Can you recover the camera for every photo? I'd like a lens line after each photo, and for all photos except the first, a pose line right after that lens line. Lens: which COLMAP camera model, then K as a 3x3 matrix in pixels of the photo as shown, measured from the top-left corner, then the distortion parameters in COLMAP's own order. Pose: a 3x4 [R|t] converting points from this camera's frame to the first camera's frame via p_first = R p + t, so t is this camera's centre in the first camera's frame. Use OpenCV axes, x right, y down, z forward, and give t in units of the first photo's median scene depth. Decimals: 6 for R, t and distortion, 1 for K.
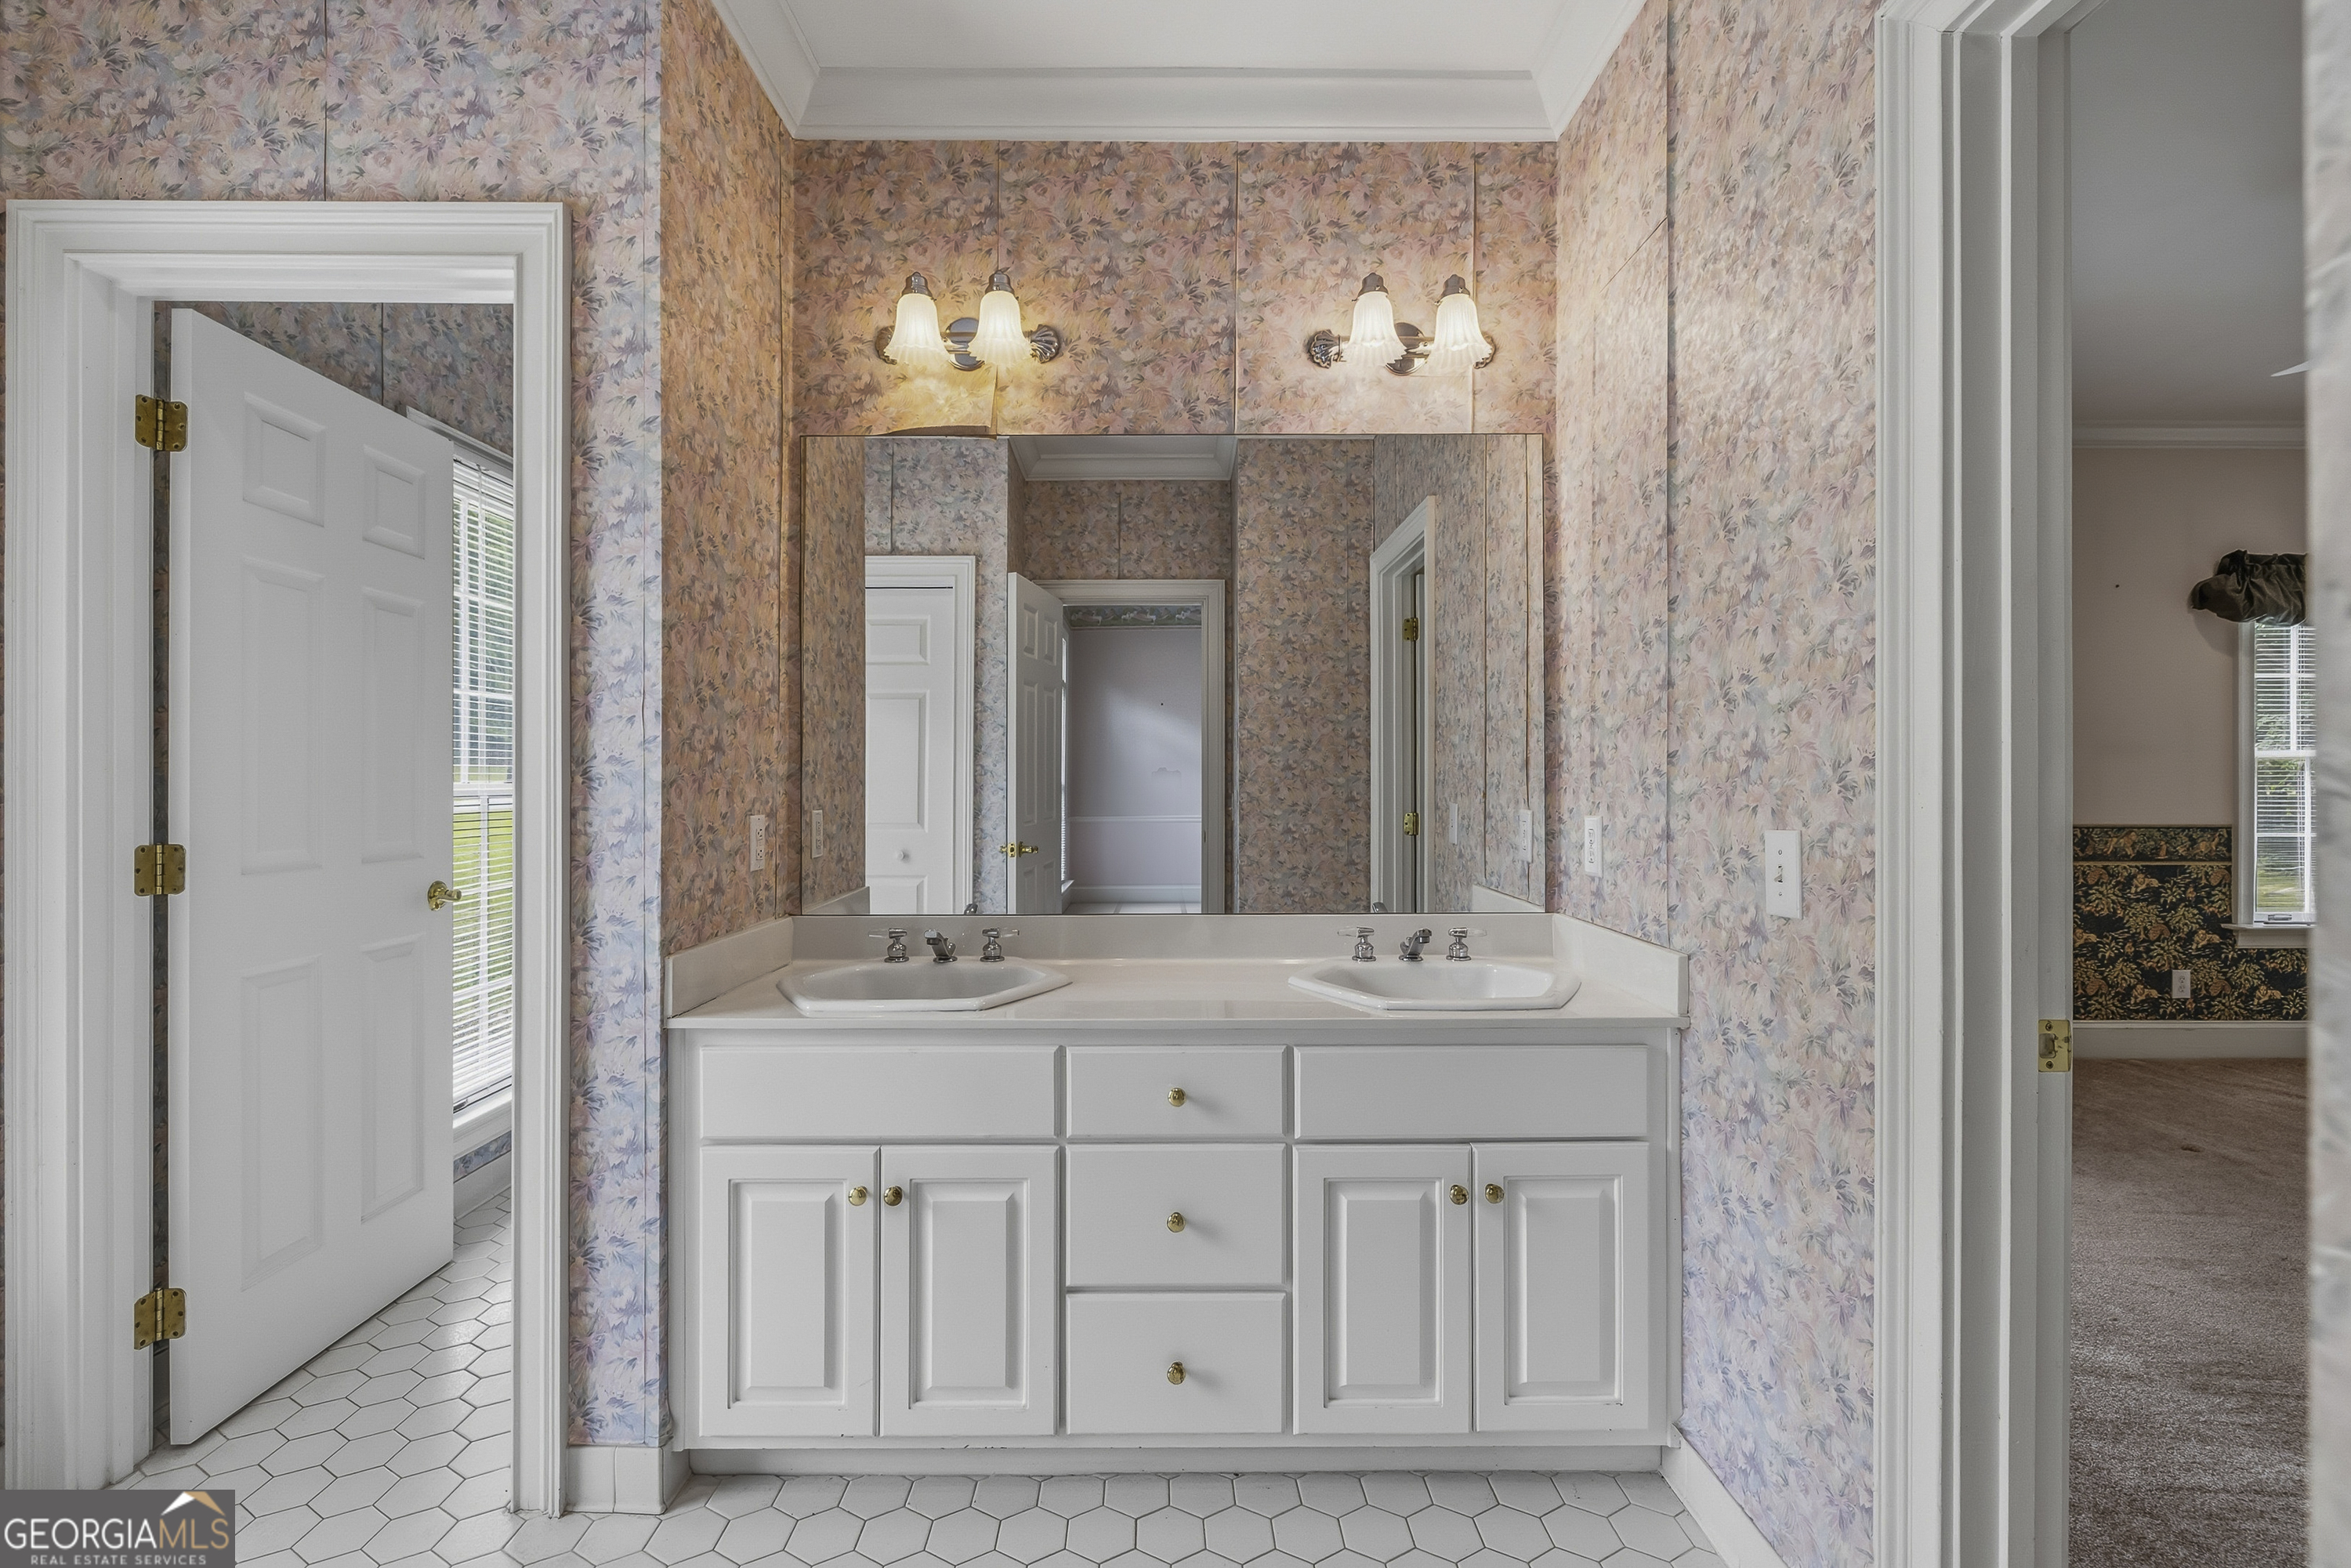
lens RADIAL K [[1008.6, 0, 1183.3], [0, 1008.6, 784.3], [0, 0, 1]] dist [-0.000196, 0.000186]
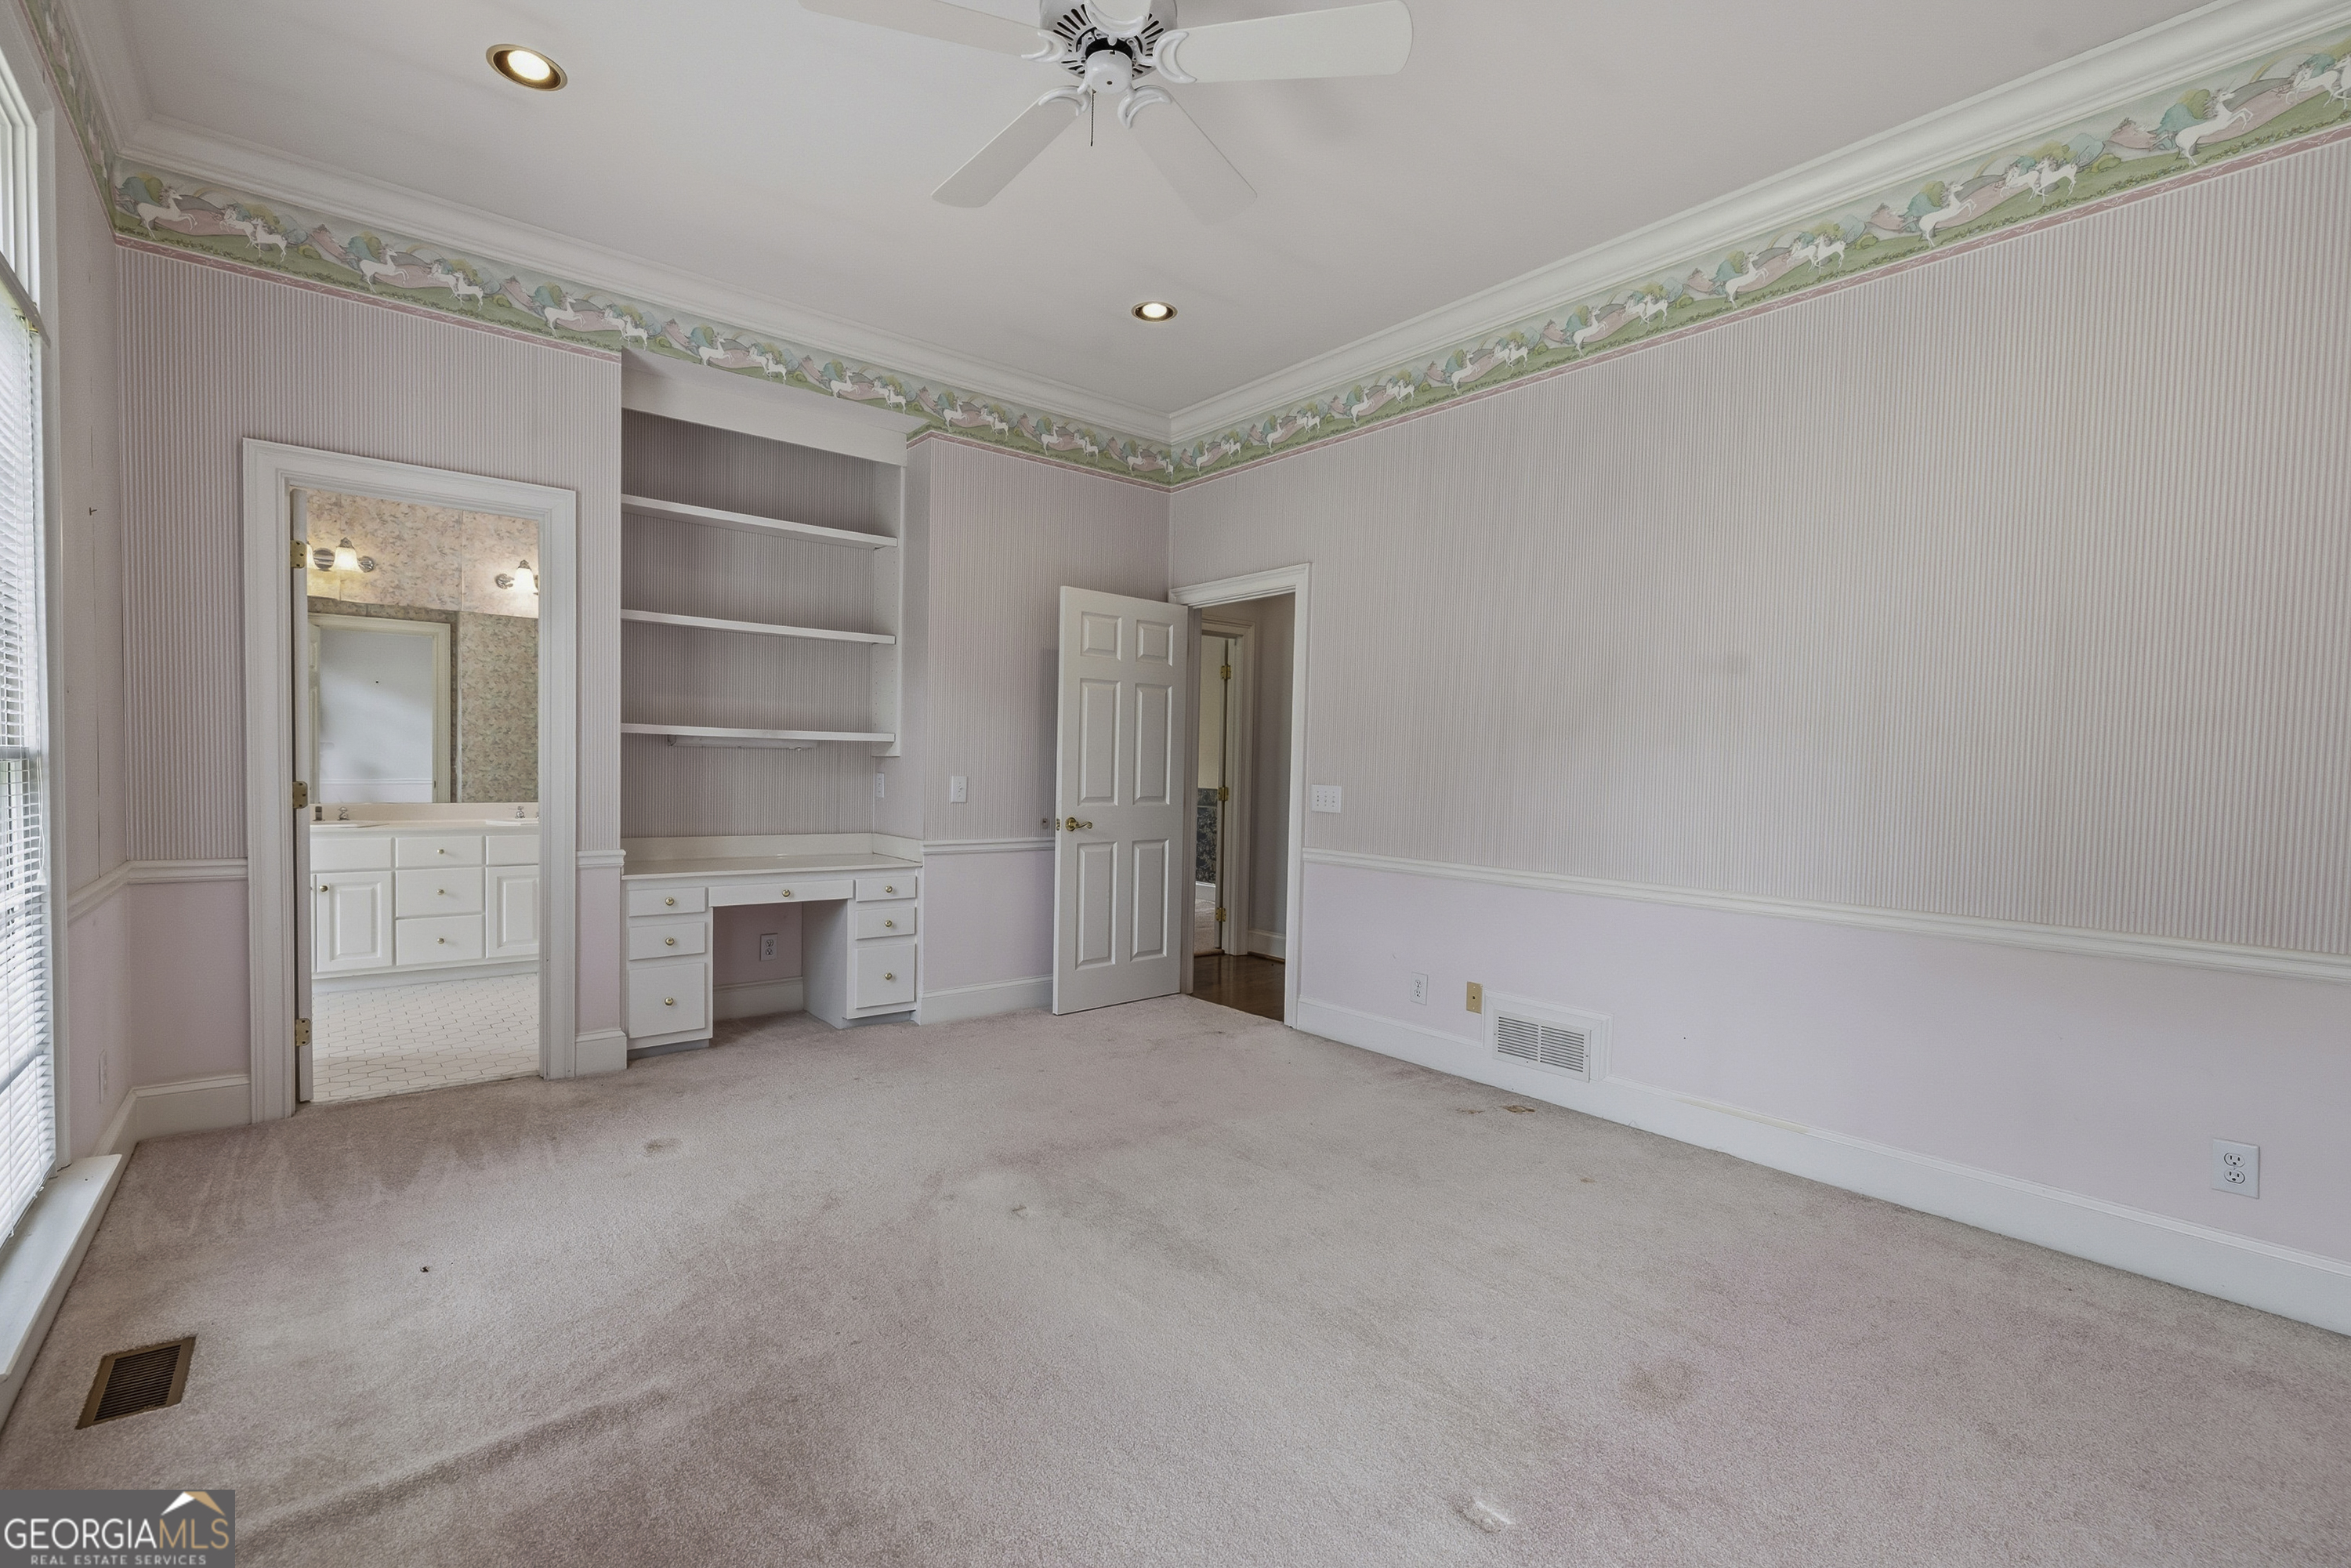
lens RADIAL K [[1008.6, 0, 1140.2], [0, 1008.6, 800.9], [0, 0, 1]] dist [-0.000196, 0.000186]
pose [[0.794229, -0.003022, 0.607611, -0.133503], [-0.020881, 0.999261, 0.032263, 0.007068], [-0.607259, -0.038312, 0.793579, -2.024160]]
